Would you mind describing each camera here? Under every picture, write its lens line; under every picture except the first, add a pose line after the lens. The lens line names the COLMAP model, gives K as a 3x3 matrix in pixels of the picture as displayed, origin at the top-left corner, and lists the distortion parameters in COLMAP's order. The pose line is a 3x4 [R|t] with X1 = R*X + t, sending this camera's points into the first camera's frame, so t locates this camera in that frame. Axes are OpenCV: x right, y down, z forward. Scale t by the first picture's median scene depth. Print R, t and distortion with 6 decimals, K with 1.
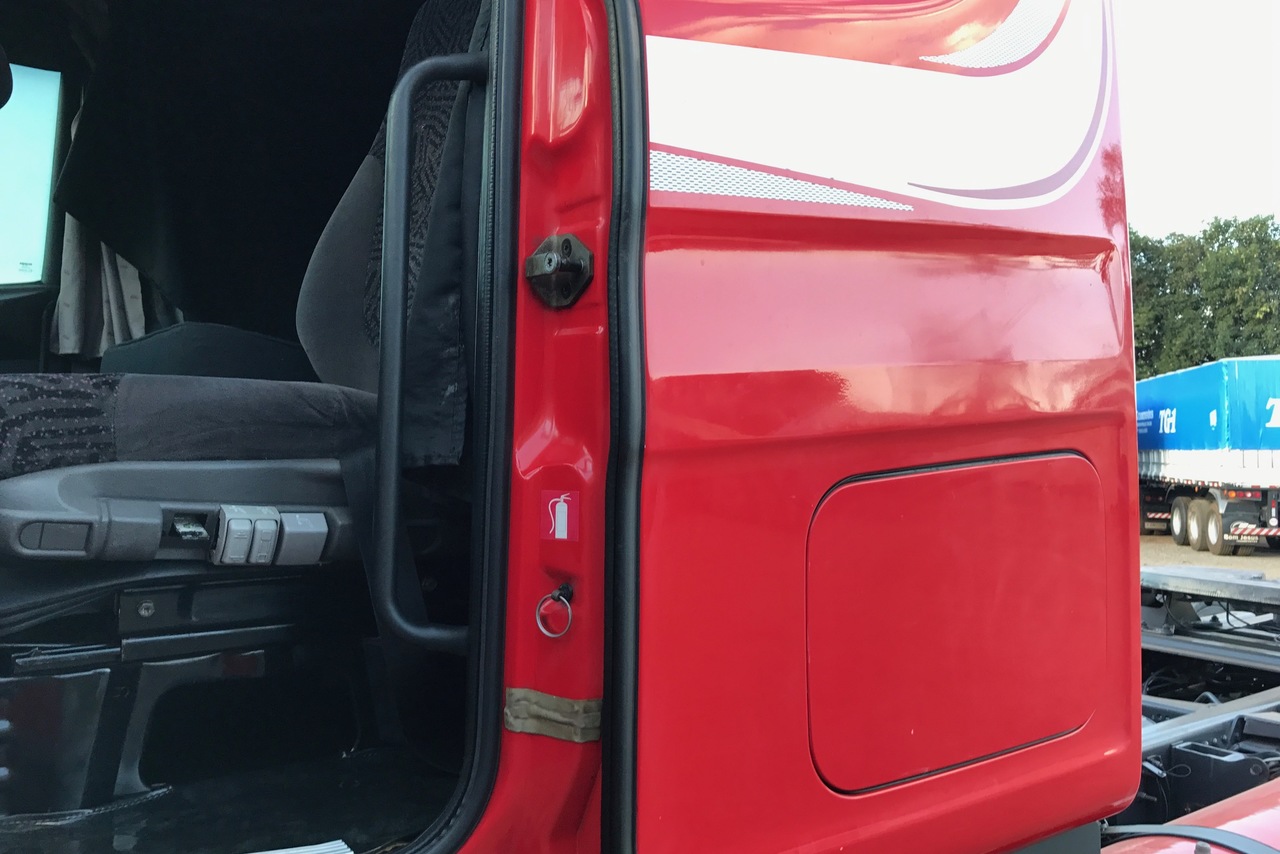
lens RADIAL K [[1050.2, 0, 640.0], [0, 1050.2, 427.0], [0, 0, 1]] dist [0.001036, -0.000726]
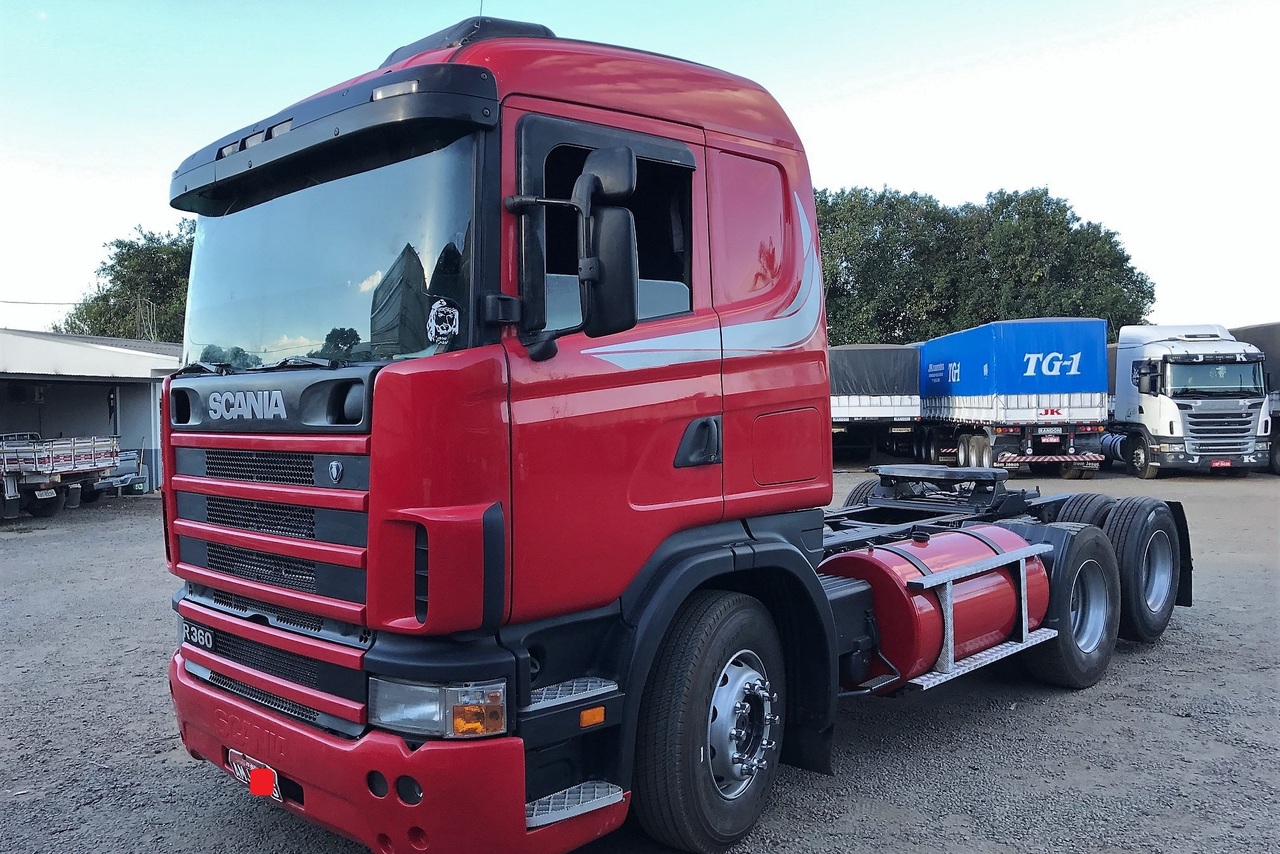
lens RADIAL K [[1050.2, 0, 640.0], [0, 1050.2, 427.0], [0, 0, 1]] dist [0.001036, -0.000726]
pose [[0.988018, -0.028465, 0.151688, -0.043098], [0.021889, 0.998754, 0.044847, -0.004787], [-0.152776, -0.040989, 0.987410, -0.147245]]
